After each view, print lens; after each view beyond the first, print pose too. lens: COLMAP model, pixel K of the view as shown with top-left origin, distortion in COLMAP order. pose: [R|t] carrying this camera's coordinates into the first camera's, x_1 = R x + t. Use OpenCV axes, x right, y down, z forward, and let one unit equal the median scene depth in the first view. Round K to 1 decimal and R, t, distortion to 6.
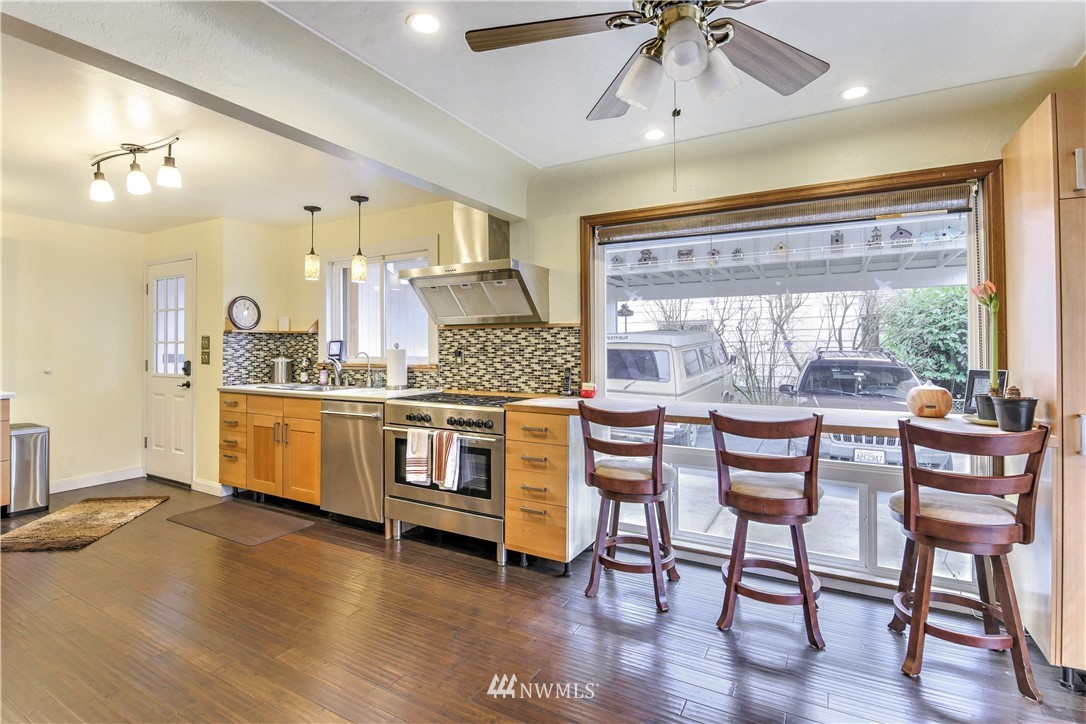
lens RADIAL K [[513.7, 0, 531.7], [0, 513.7, 352.2], [0, 0, 1]] dist [-0.014070, -0.001661]
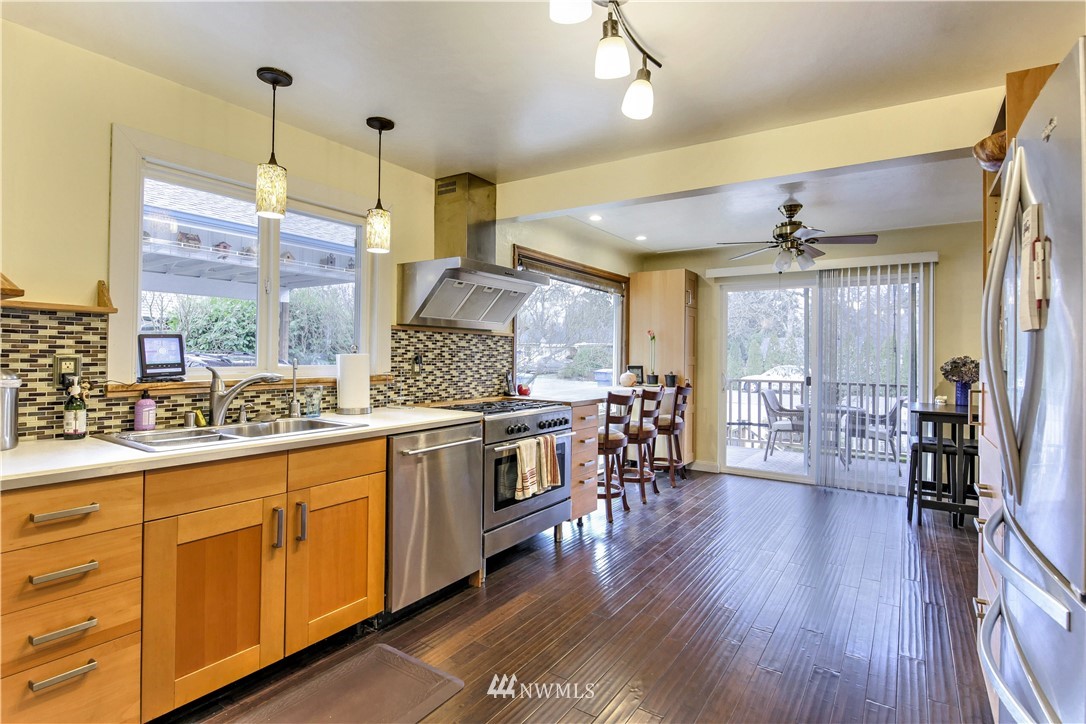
lens RADIAL K [[543.0, 0, 540.0], [0, 543.0, 353.6], [0, 0, 1]] dist [0.000251, -0.000051]
pose [[0.080946, 0.002705, 0.996715, -1.111660], [-0.007480, 0.999970, -0.002107, -0.008462], [-0.996690, -0.007285, 0.080964, 0.810824]]
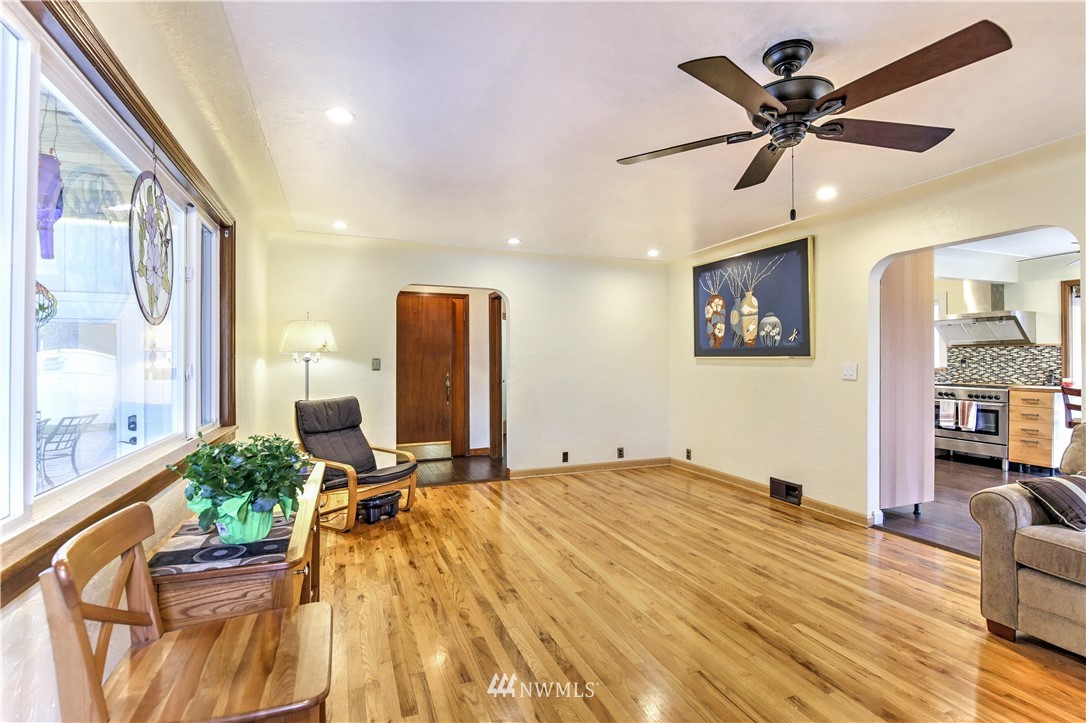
lens RADIAL K [[513.7, 0, 538.9], [0, 513.7, 361.6], [0, 0, 1]] dist [-0.014070, -0.001661]
pose [[0.763791, -0.000086, -0.645464, -0.144398], [-0.000072, 1.000000, -0.000219, 0.003804], [0.645464, 0.000214, 0.763791, -1.366625]]
